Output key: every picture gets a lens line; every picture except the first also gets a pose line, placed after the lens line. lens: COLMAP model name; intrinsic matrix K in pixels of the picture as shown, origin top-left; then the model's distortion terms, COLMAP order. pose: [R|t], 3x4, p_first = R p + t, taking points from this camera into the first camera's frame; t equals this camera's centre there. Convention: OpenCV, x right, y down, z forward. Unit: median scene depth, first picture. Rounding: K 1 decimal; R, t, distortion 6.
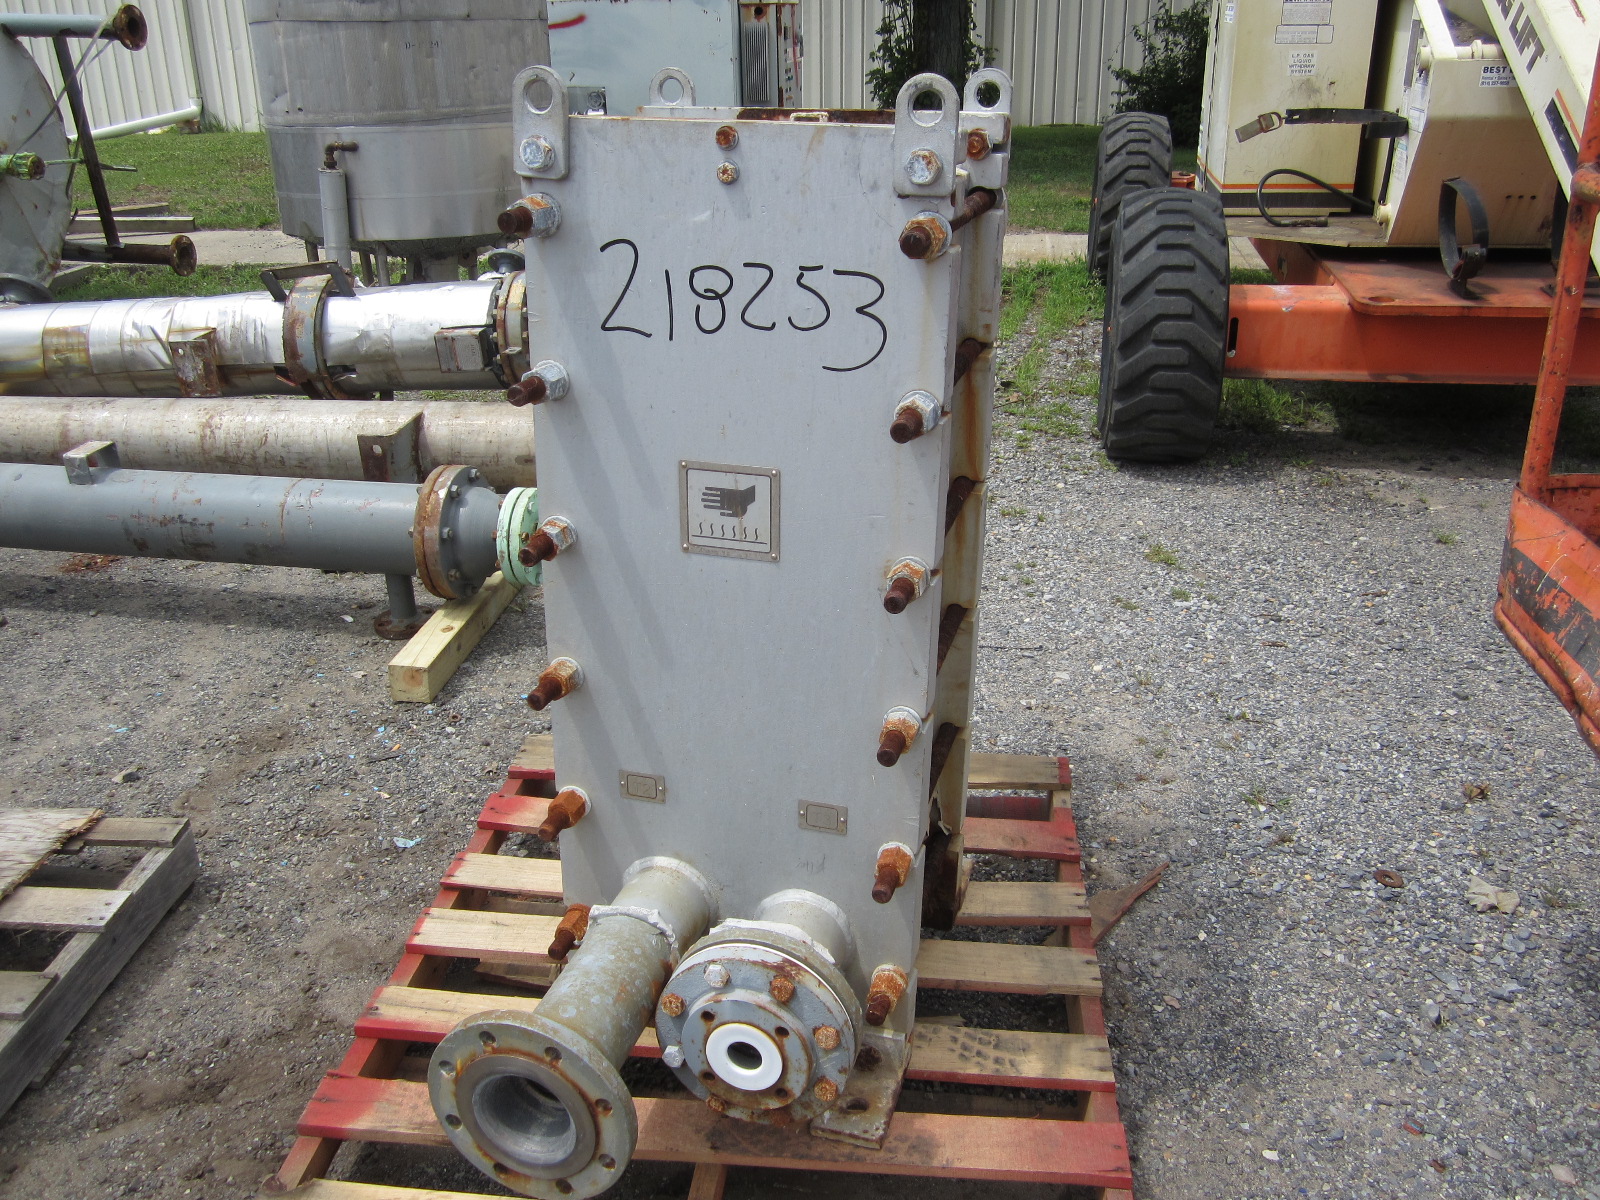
lens RADIAL K [[1306.2, 0, 801.0], [0, 1306.2, 596.8], [0, 0, 1]] dist [-0.017083, 0.003741]
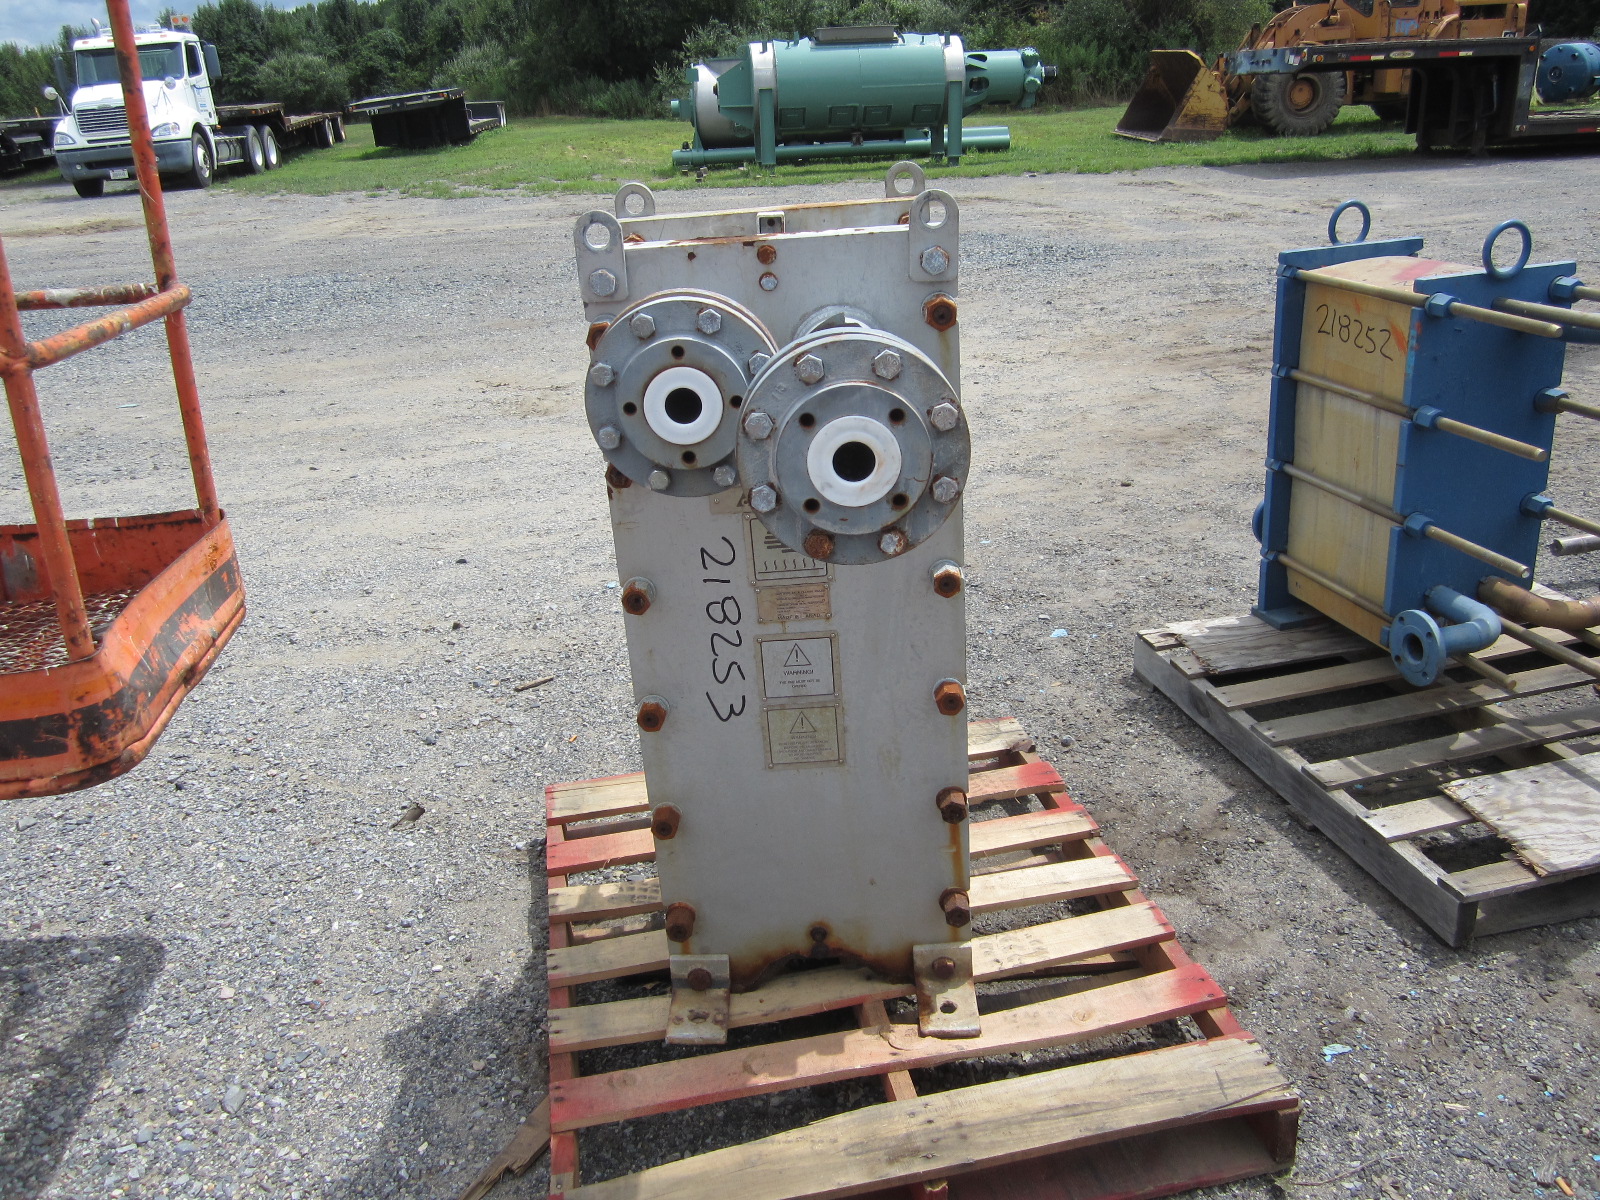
lens RADIAL K [[1306.2, 0, 805.6], [0, 1306.2, 601.1], [0, 0, 1]] dist [-0.017083, 0.003741]
pose [[-0.957818, 0.162045, -0.237329, 0.230125], [-0.054309, 0.708903, 0.703212, -0.756943], [0.282196, 0.686438, -0.670200, 1.603923]]
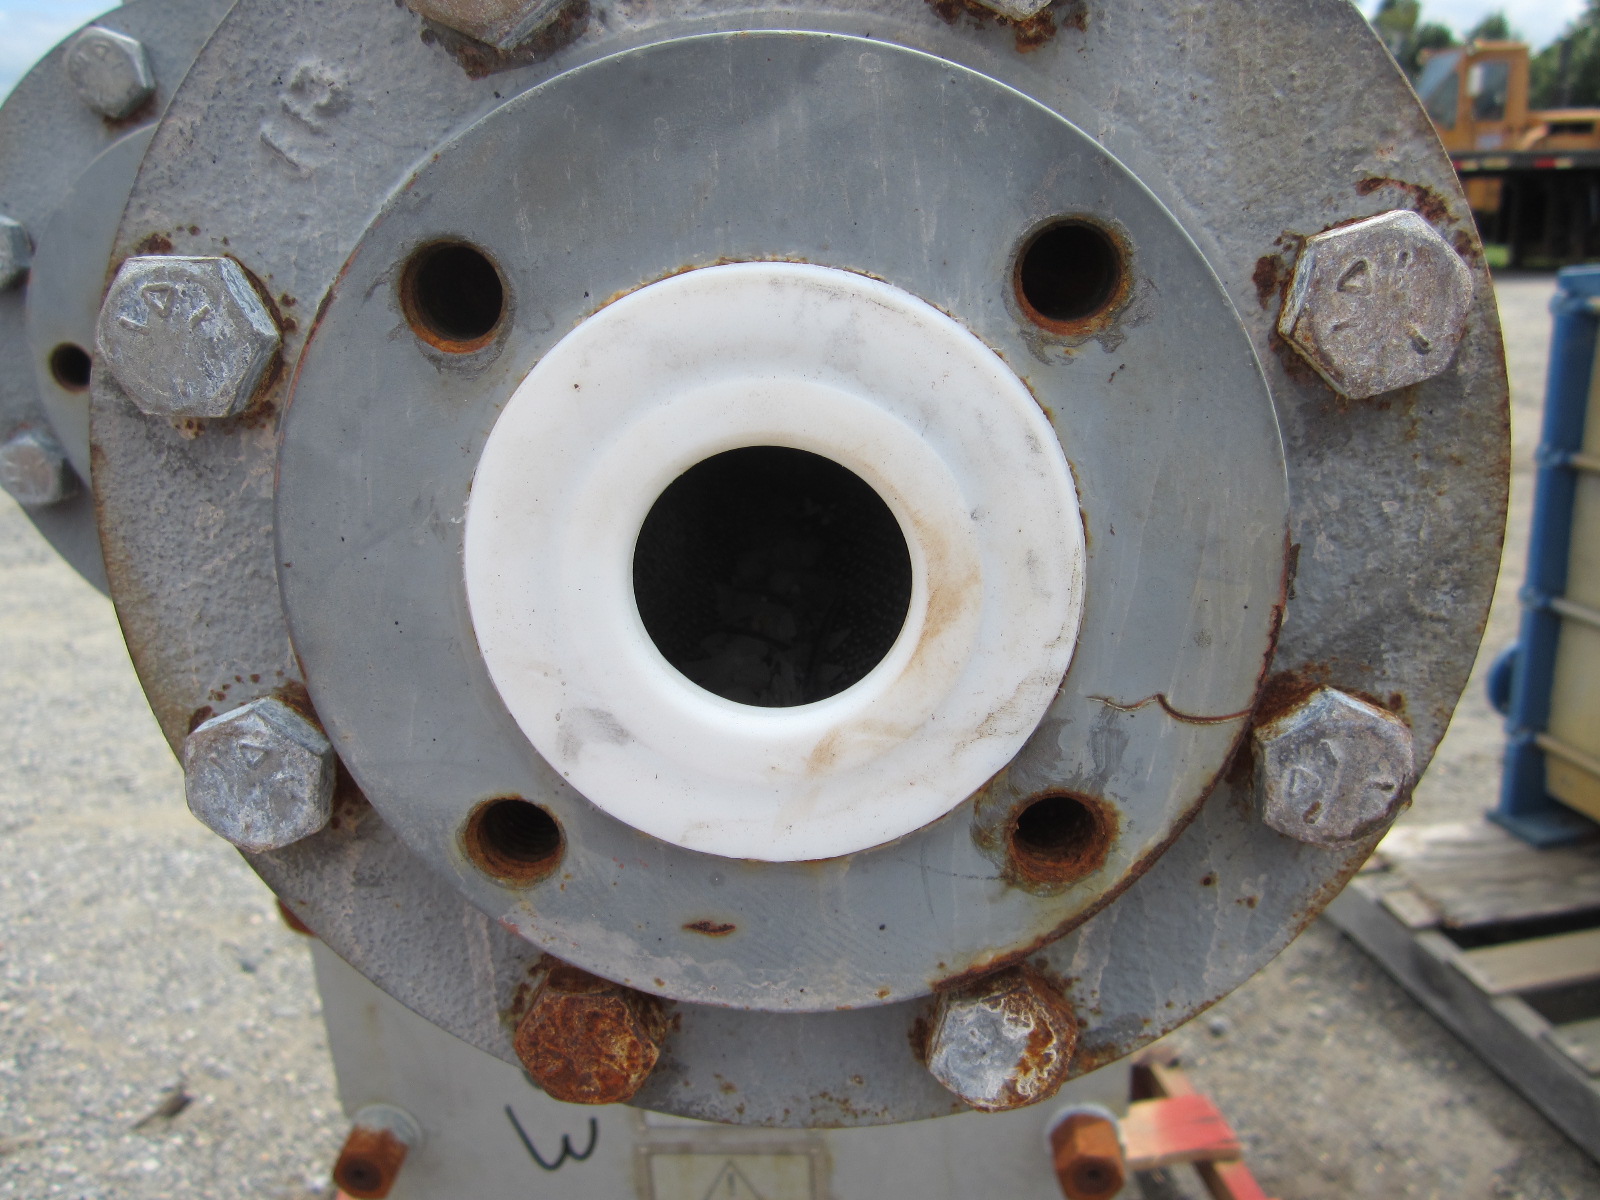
lens RADIAL K [[1306.2, 0, 799.7], [0, 1306.2, 600.0], [0, 0, 1]] dist [-0.017083, 0.003741]
pose [[-0.971905, 0.109354, -0.208427, 0.063141], [-0.052314, 0.763010, 0.644266, -0.419243], [0.229485, 0.637070, -0.735852, 1.208777]]
